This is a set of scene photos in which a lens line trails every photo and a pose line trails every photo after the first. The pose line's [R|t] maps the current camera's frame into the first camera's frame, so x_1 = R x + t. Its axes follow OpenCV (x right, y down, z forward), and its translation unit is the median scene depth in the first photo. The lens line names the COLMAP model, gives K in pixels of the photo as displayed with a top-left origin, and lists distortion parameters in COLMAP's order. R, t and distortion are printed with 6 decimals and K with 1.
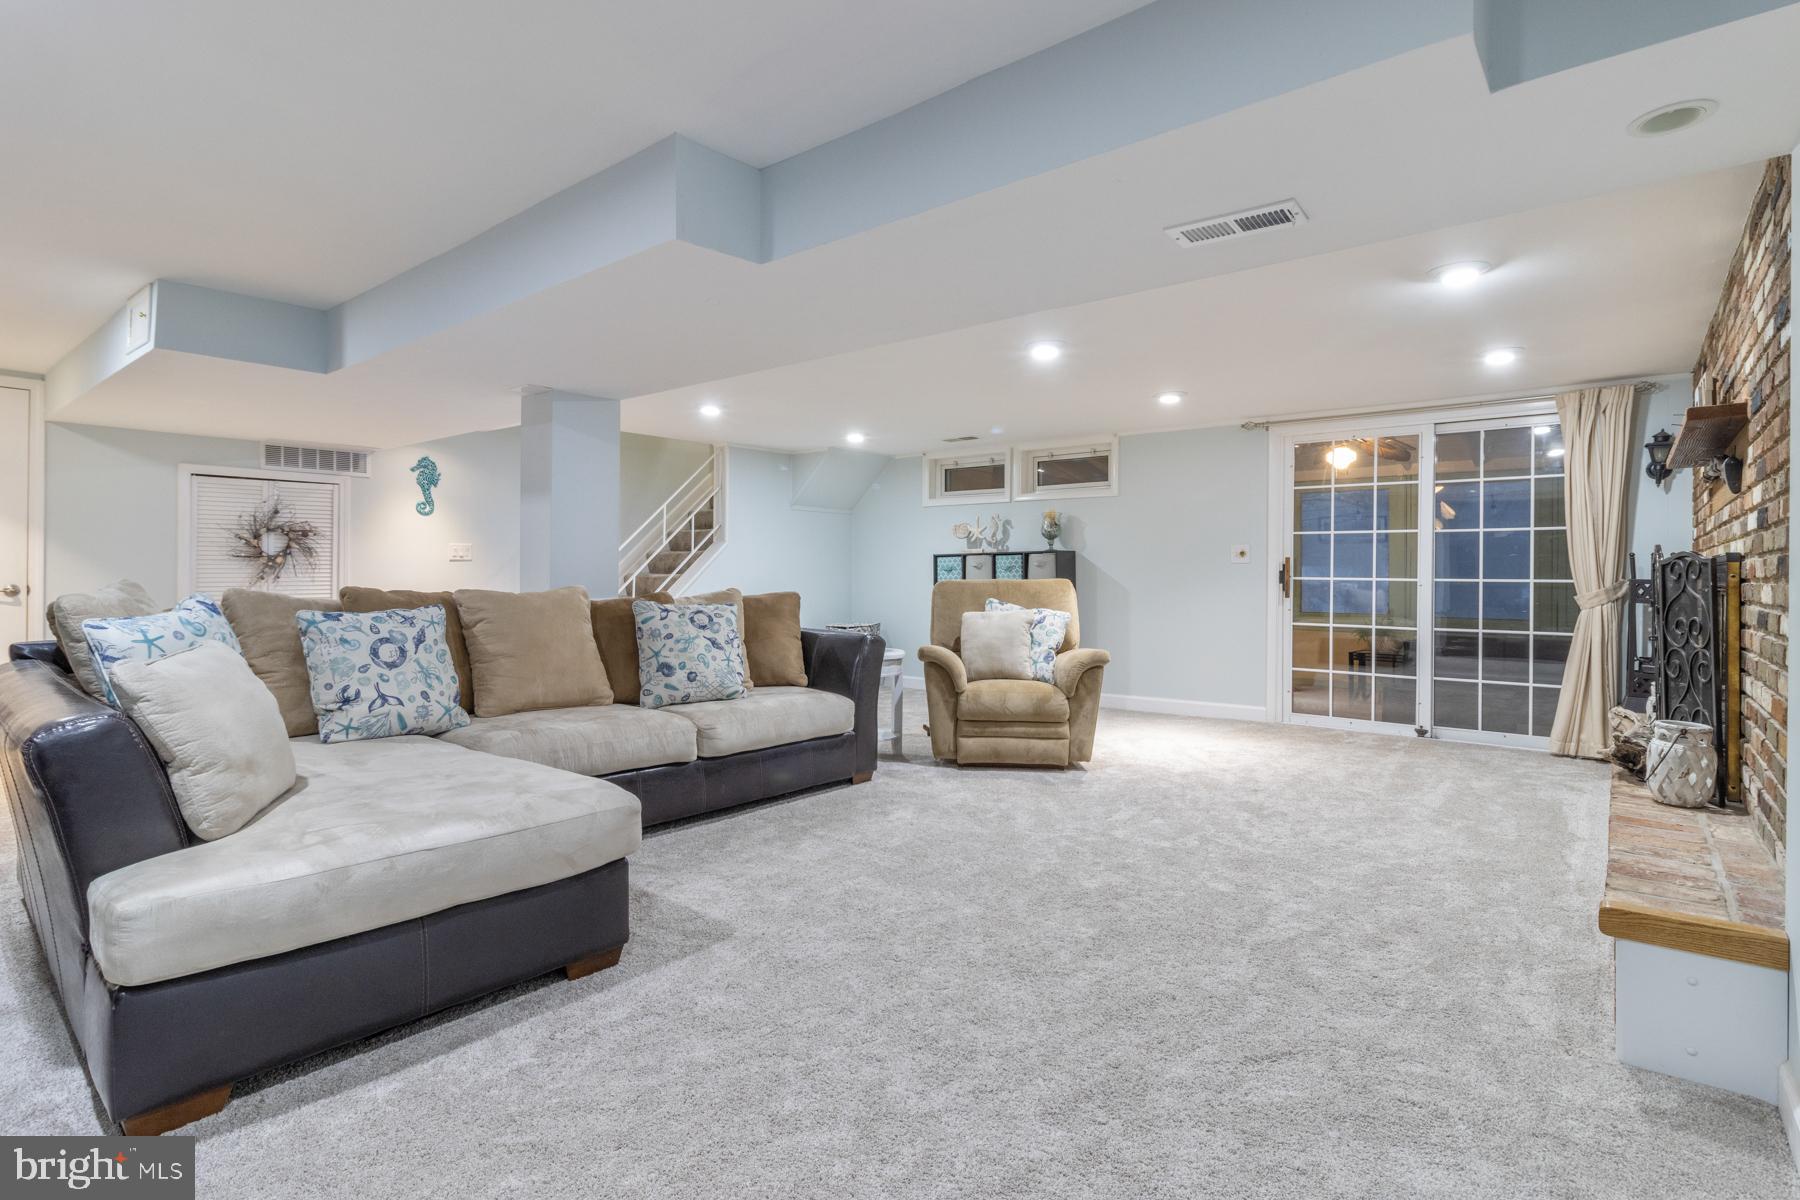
lens RADIAL K [[886.3, 0, 900.0], [0, 886.3, 600.0], [0, 0, 1]] dist [0.000301, -0.000107]
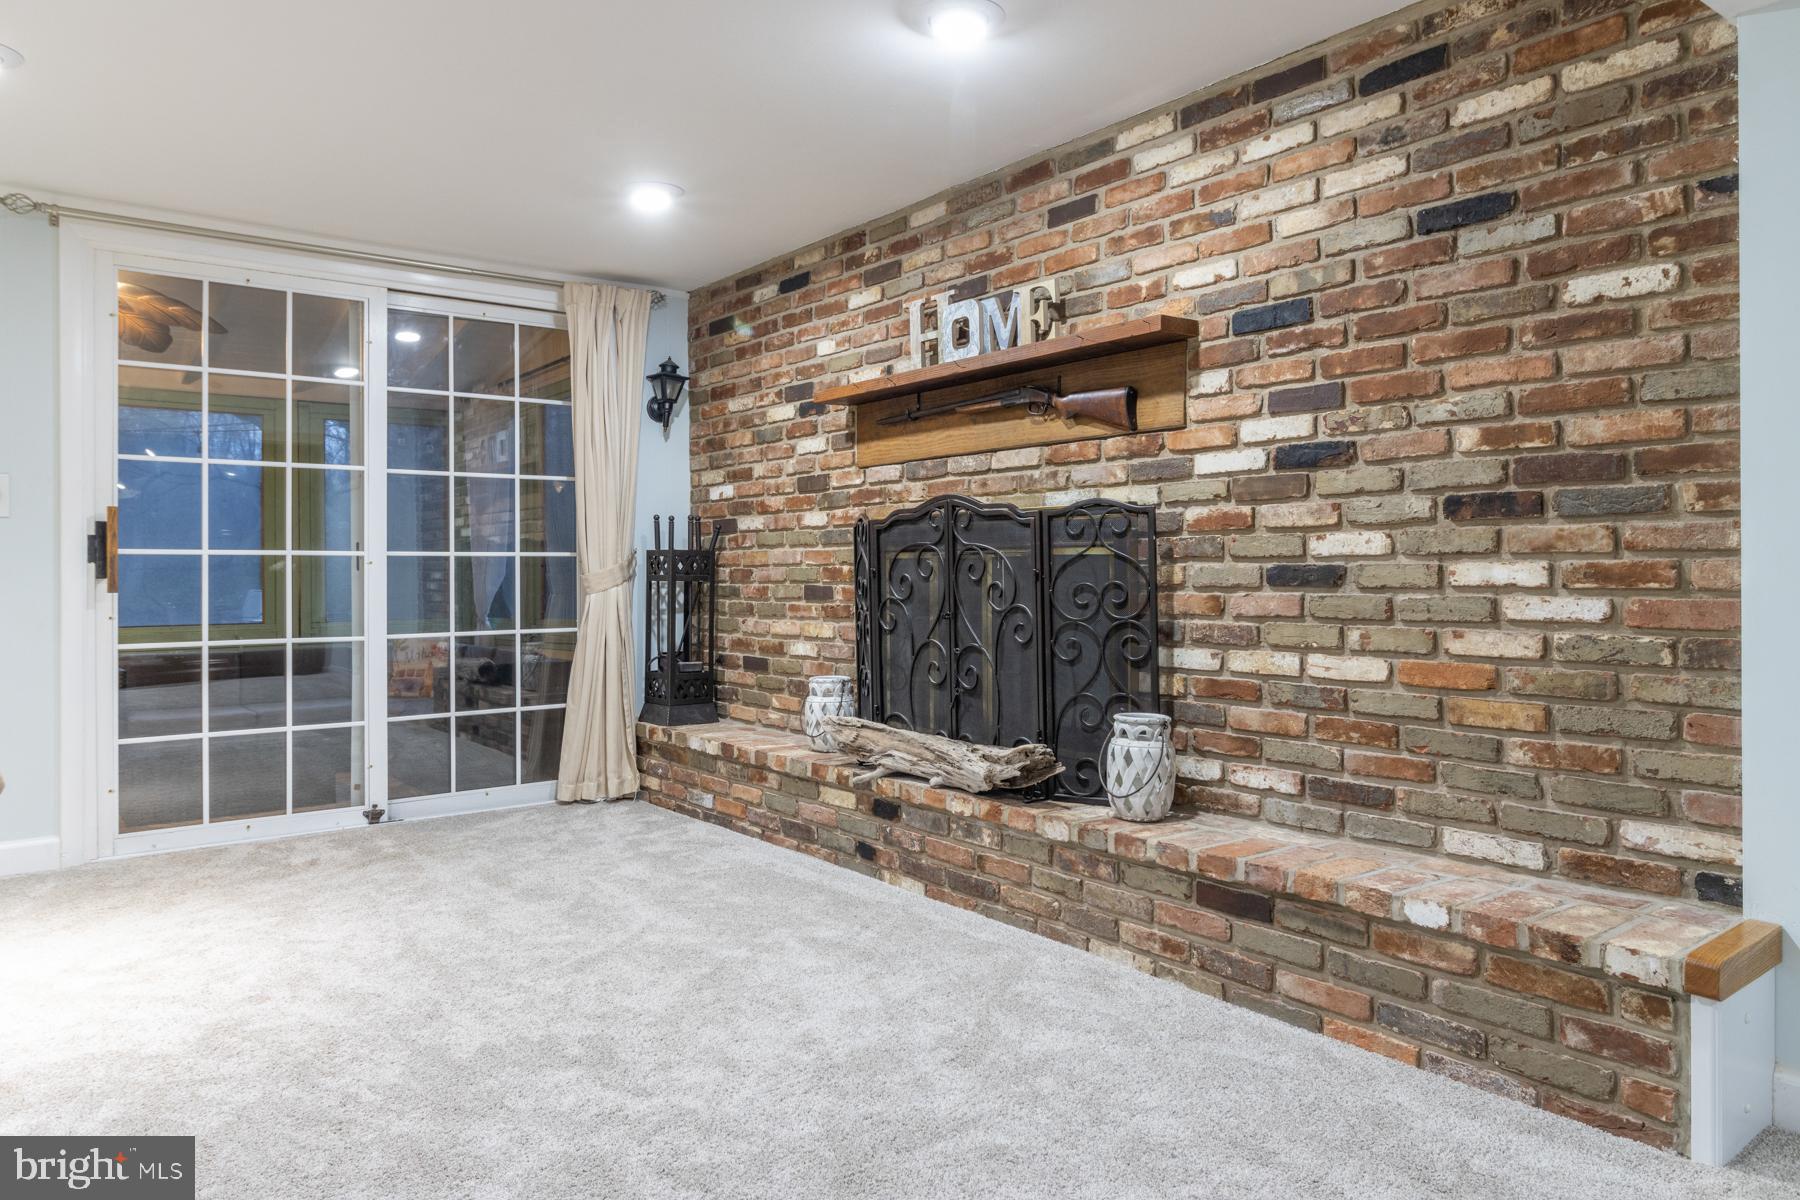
lens RADIAL K [[1185.8, 0, 901.3], [0, 1185.8, 575.7], [0, 0, 1]] dist [0.002757, 0.002064]
pose [[0.212735, -0.012997, 0.977024, -0.115547], [0.036684, 0.999313, 0.005306, 0.000754], [-0.976421, 0.034713, 0.213066, 0.576133]]
